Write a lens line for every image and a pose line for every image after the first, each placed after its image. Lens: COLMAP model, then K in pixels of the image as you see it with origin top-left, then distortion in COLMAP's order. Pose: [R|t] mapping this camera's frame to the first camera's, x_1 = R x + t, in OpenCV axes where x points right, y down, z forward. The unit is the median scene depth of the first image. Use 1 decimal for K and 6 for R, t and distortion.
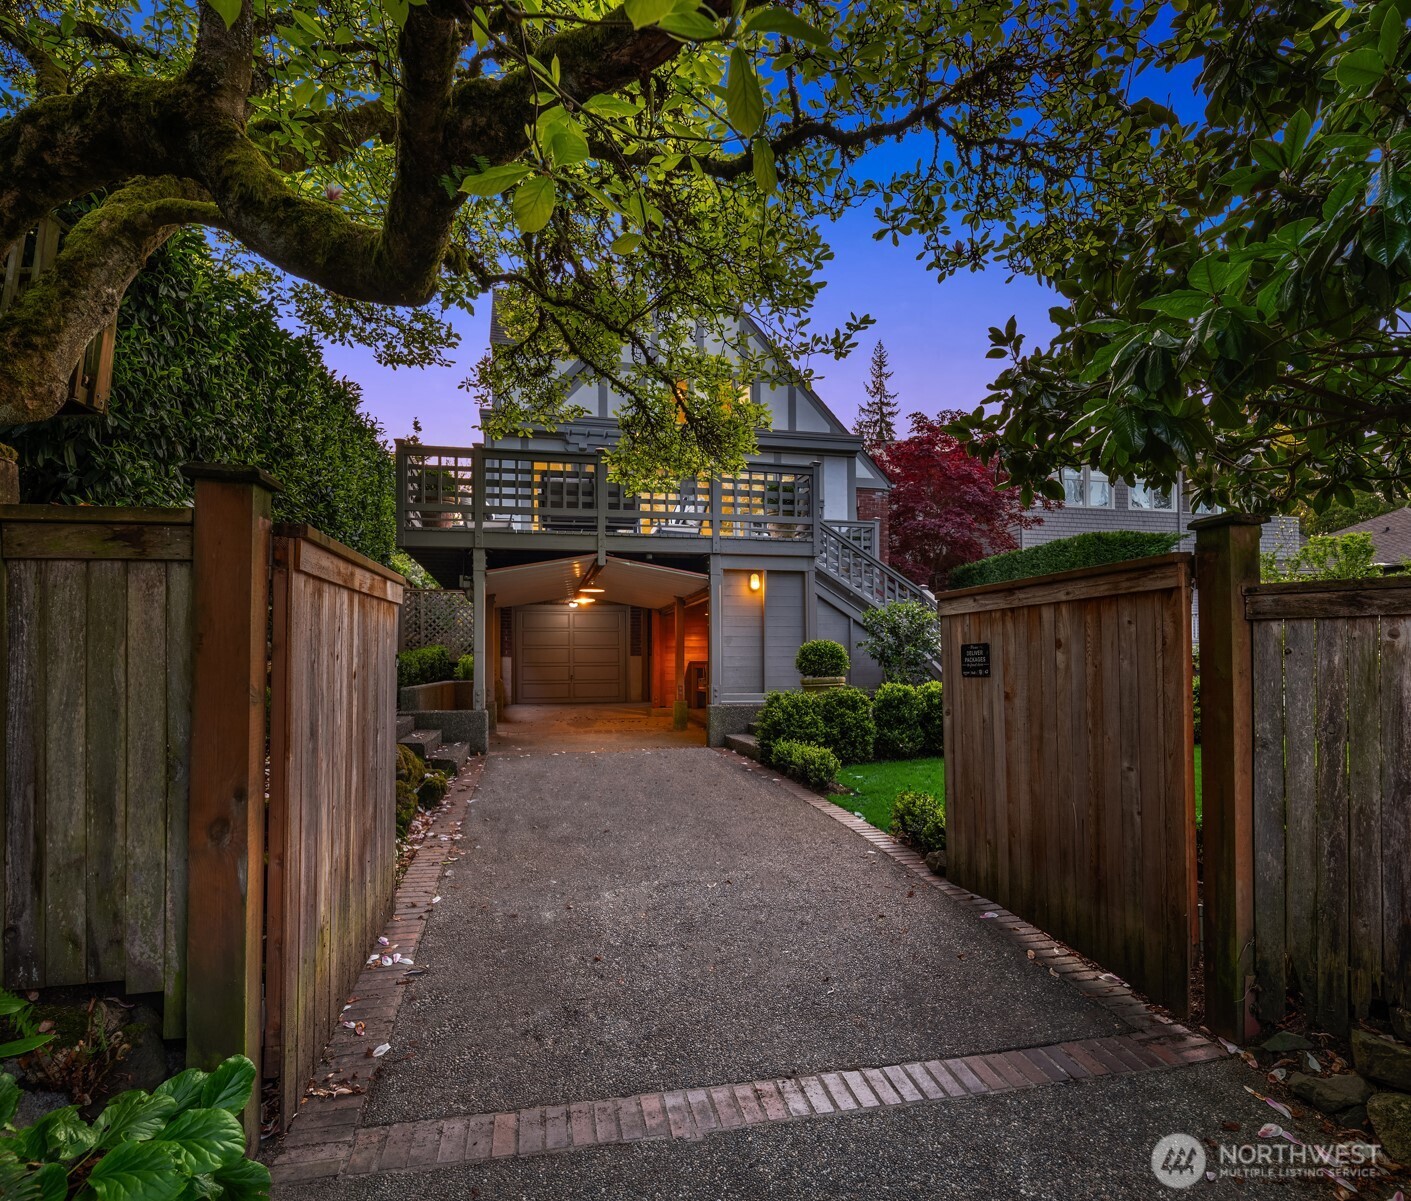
lens RADIAL K [[806.9, 0, 683.0], [0, 806.9, 655.3], [0, 0, 1]] dist [0.001048, 0.000308]
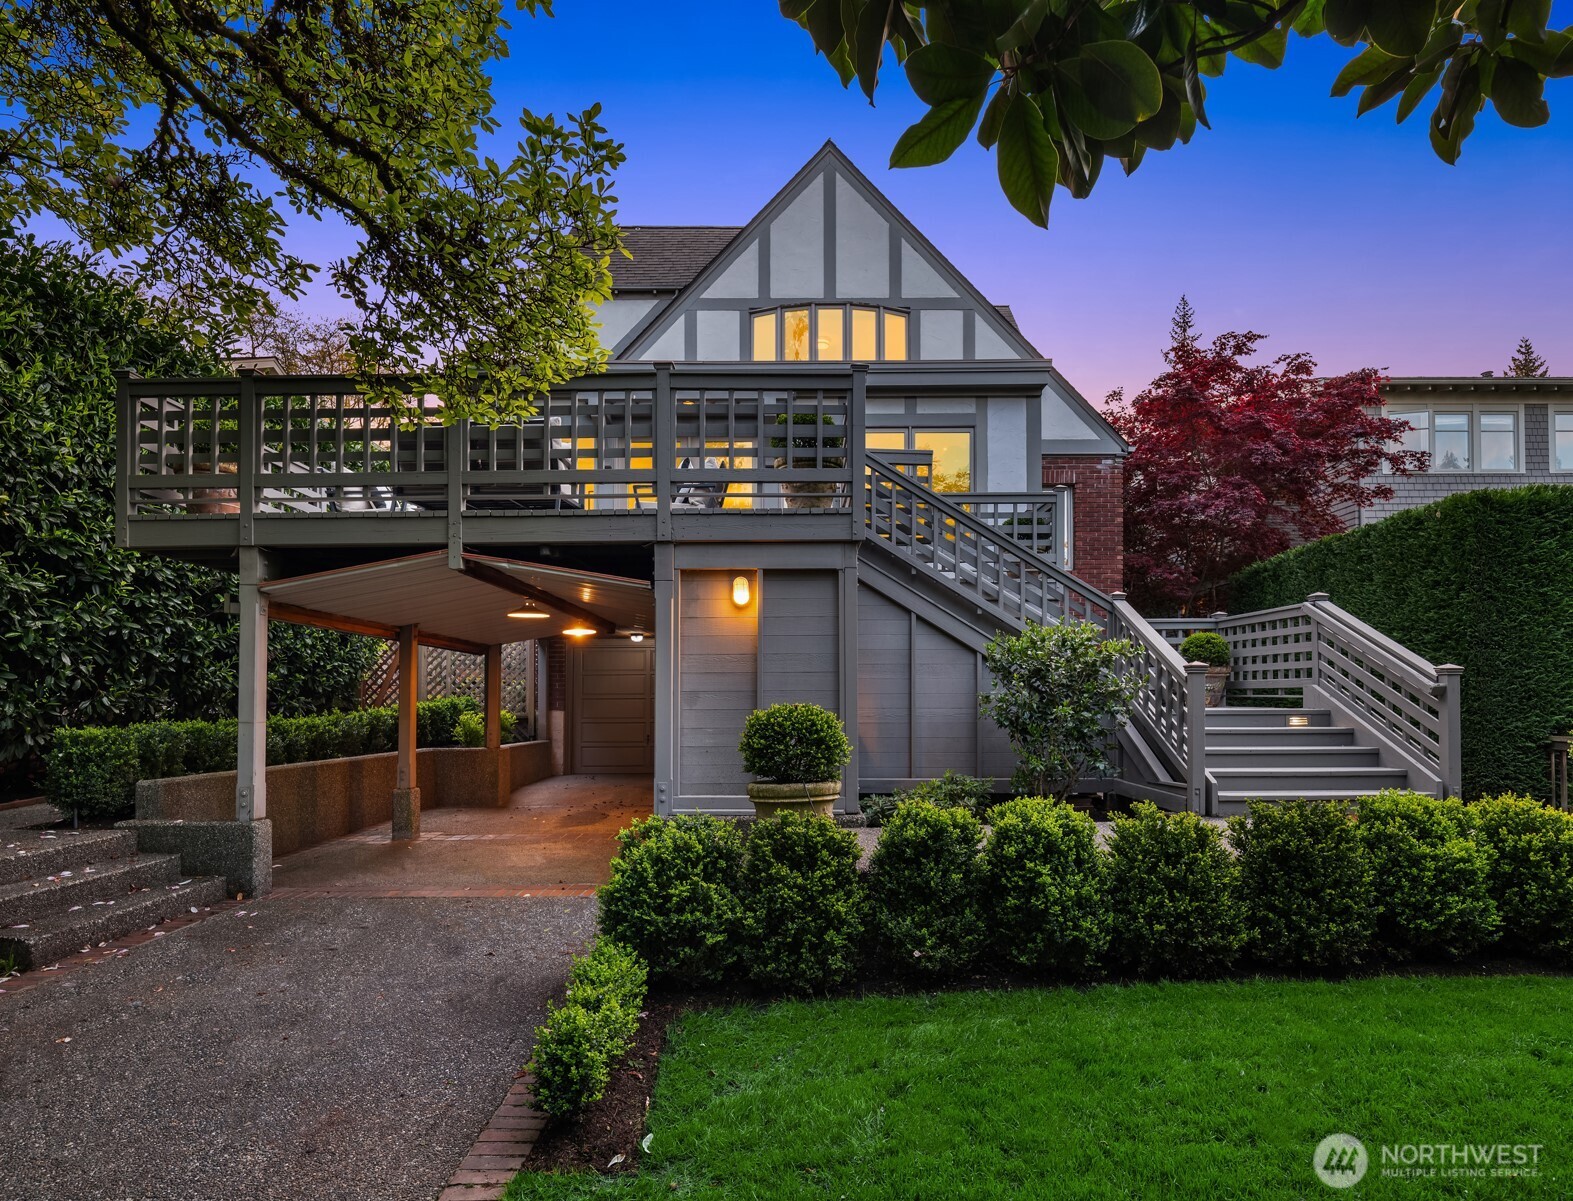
lens RADIAL K [[860.4, 0, 783.1], [0, 860.4, 692.3], [0, 0, 1]] dist [-0.000001, -0.001471]
pose [[0.974086, -0.005345, -0.226114, 0.245700], [0.005846, 0.999982, 0.001544, -0.023115], [0.226102, -0.002825, 0.974100, 0.433106]]
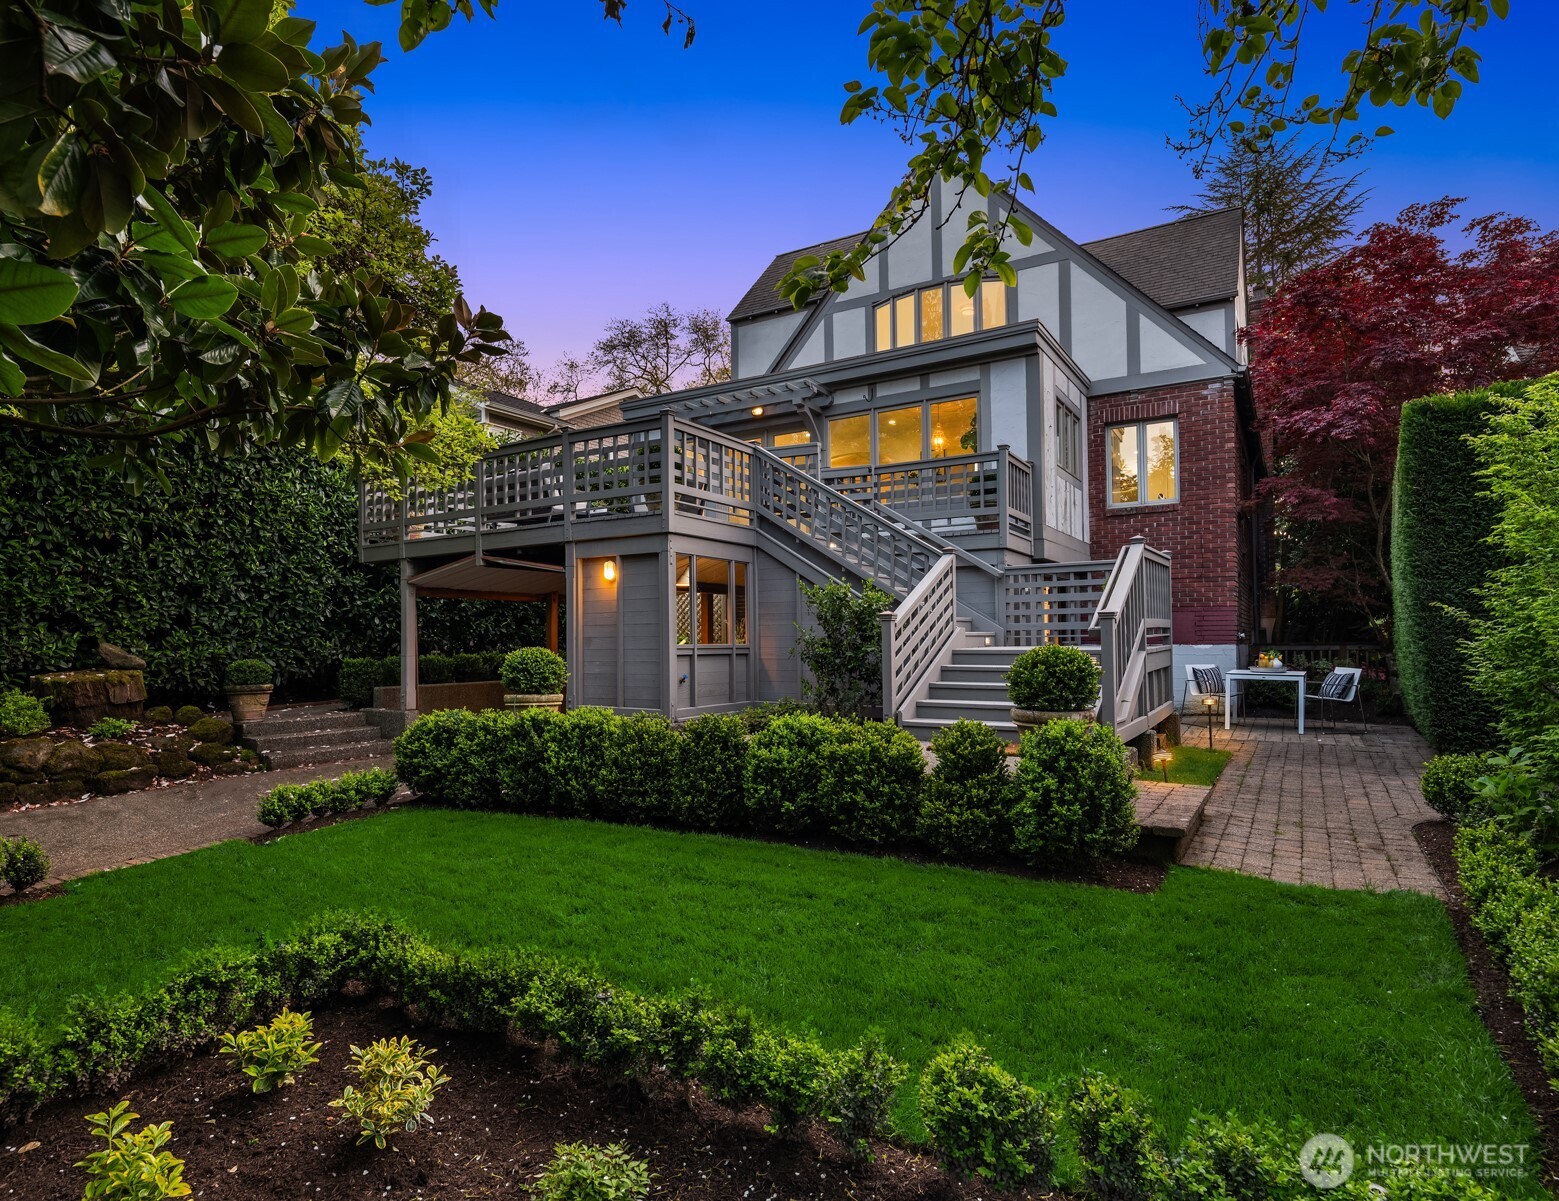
lens RADIAL K [[880.7, 0, 779.5], [0, 880.7, 600.5], [0, 0, 1]] dist [-0.000443, 0.000687]
pose [[0.706281, -0.037102, -0.706959, 0.833305], [0.016422, 0.999216, -0.036034, -0.025415], [0.707741, 0.013840, 0.706336, 0.485641]]
